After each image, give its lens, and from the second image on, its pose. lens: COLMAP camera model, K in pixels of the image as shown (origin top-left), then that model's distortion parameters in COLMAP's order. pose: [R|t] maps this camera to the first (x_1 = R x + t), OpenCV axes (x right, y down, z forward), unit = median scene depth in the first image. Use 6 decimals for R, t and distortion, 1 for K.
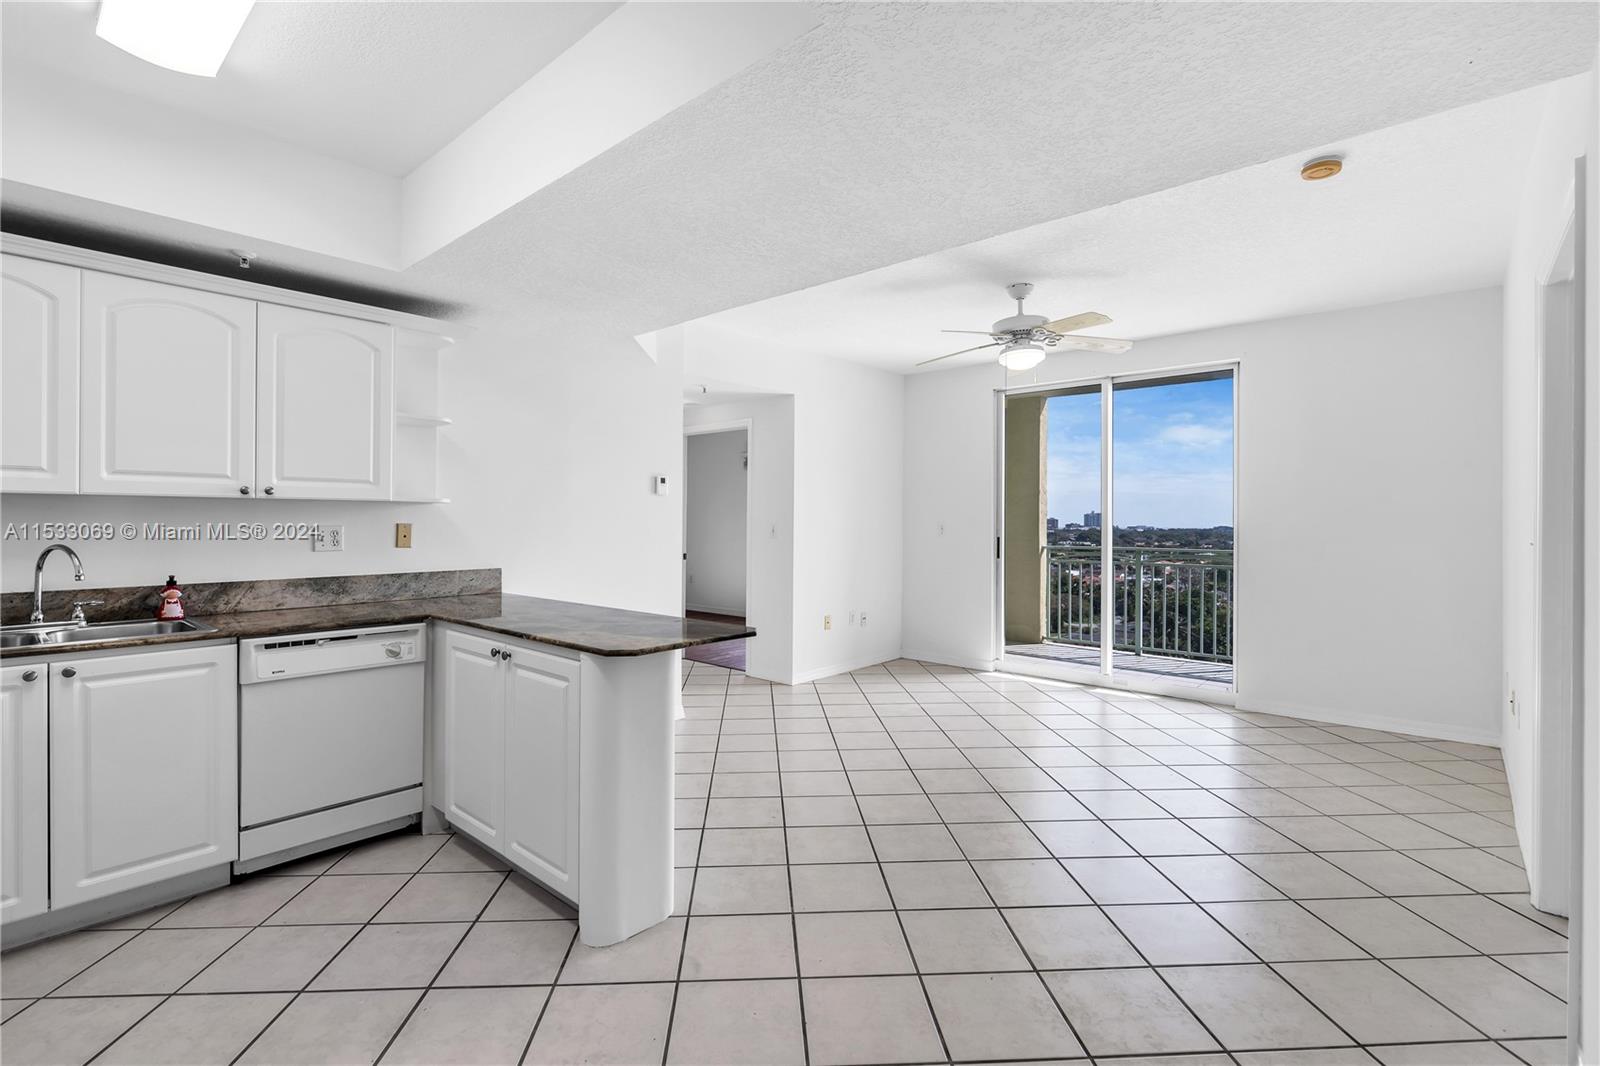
lens RADIAL K [[740.8, 0, 796.6], [0, 740.8, 521.4], [0, 0, 1]] dist [0.001109, -0.000131]
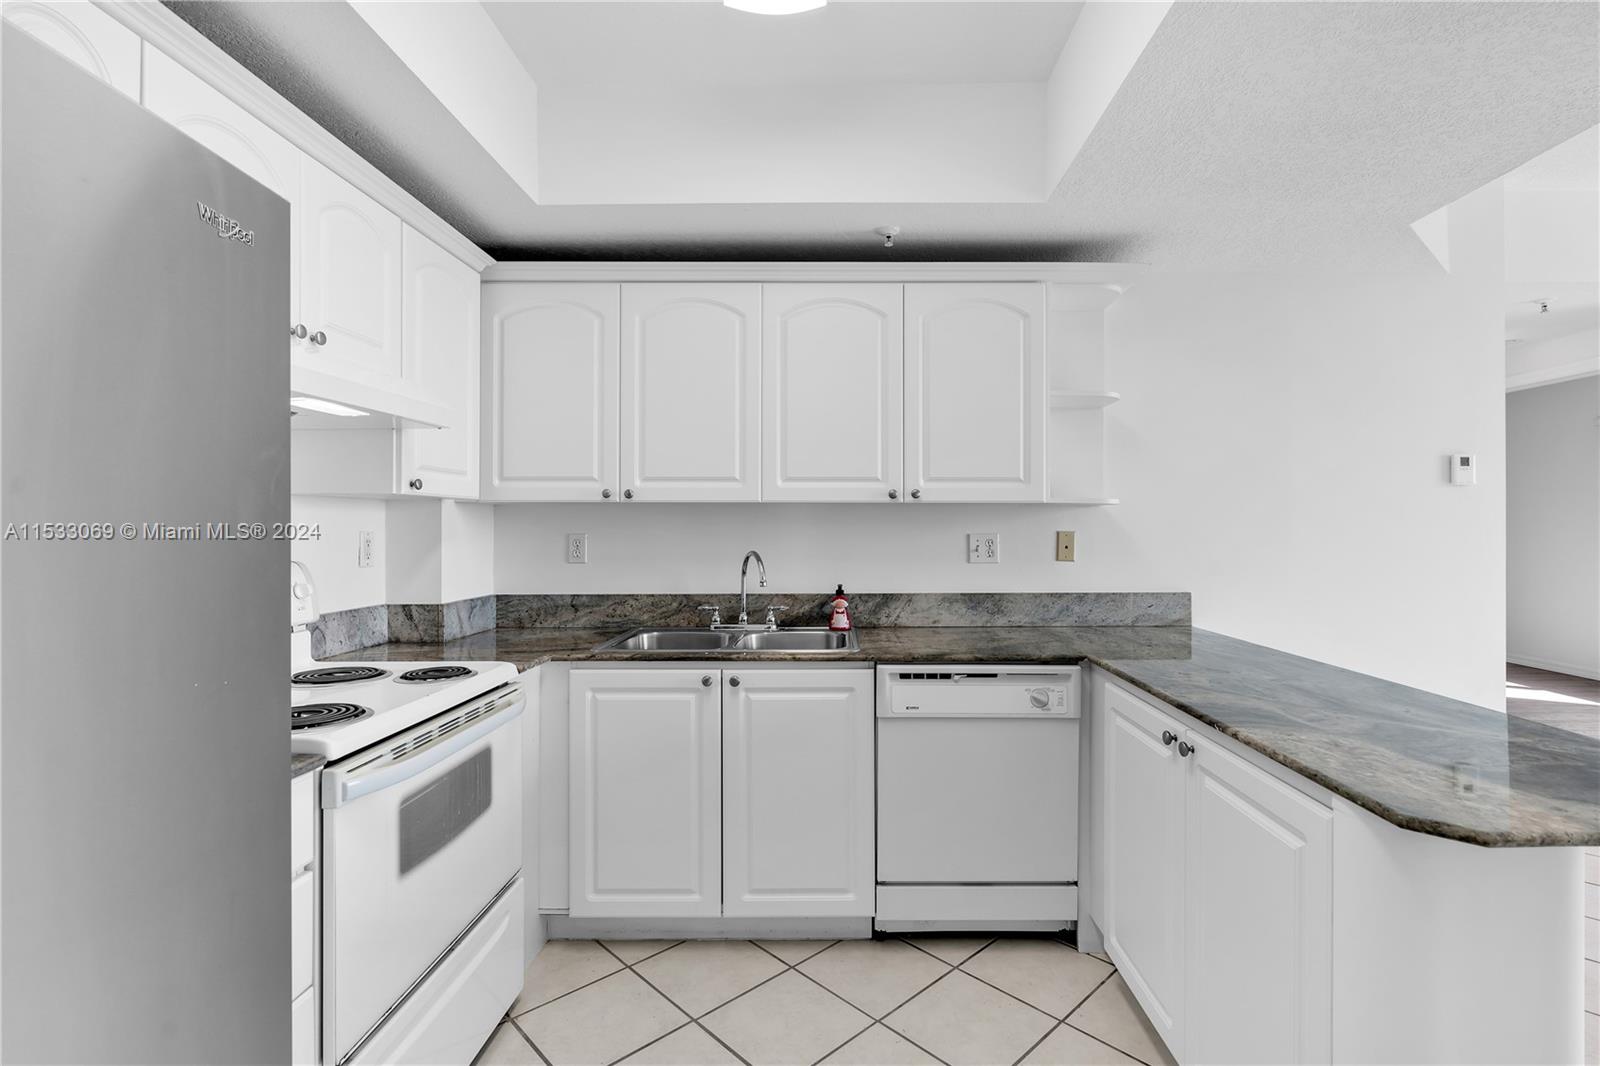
lens RADIAL K [[747.2, 0, 836.6], [0, 747.2, 521.0], [0, 0, 1]] dist [-0.004907, 0.000040]
pose [[0.667432, -0.008686, -0.744620, -0.107243], [0.001372, 0.999945, -0.010435, -0.000214], [0.744669, 0.005944, 0.667407, 0.320184]]
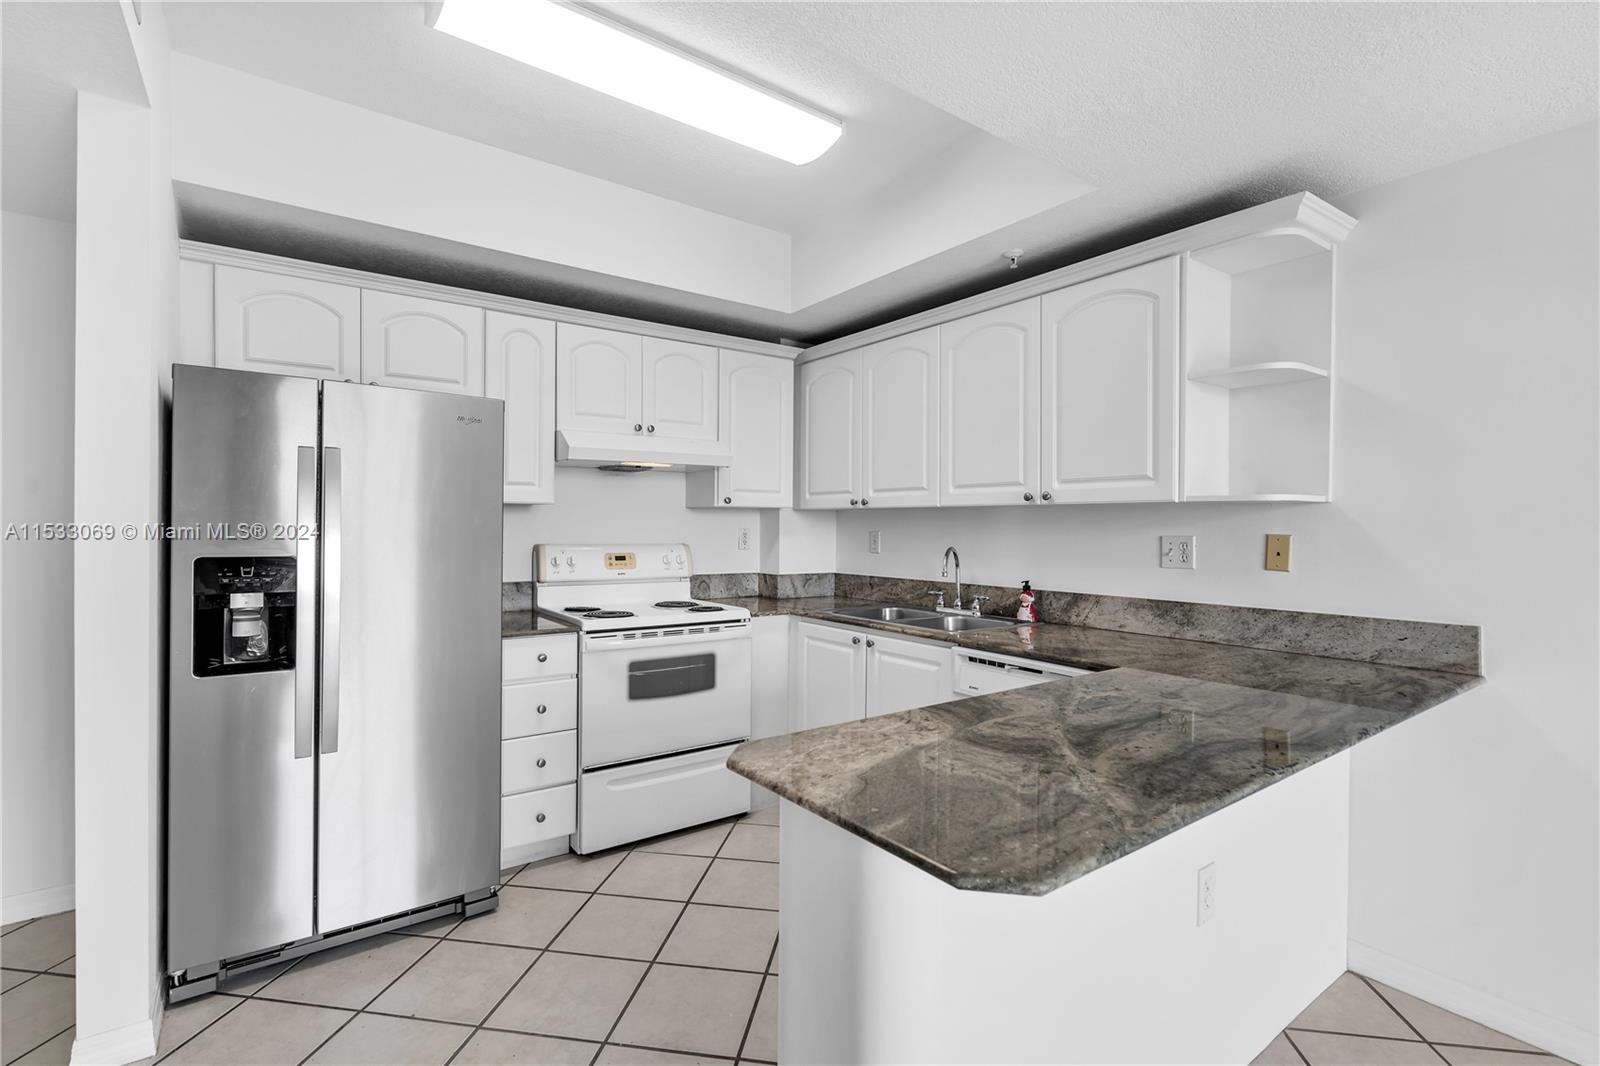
lens RADIAL K [[740.8, 0, 796.6], [0, 740.8, 521.4], [0, 0, 1]] dist [0.001109, -0.000131]
pose [[-0.217696, -0.006718, -0.975994, 0.239926], [-0.004443, 0.999973, -0.005892, -0.003193], [0.976007, 0.003054, -0.217720, 0.854306]]
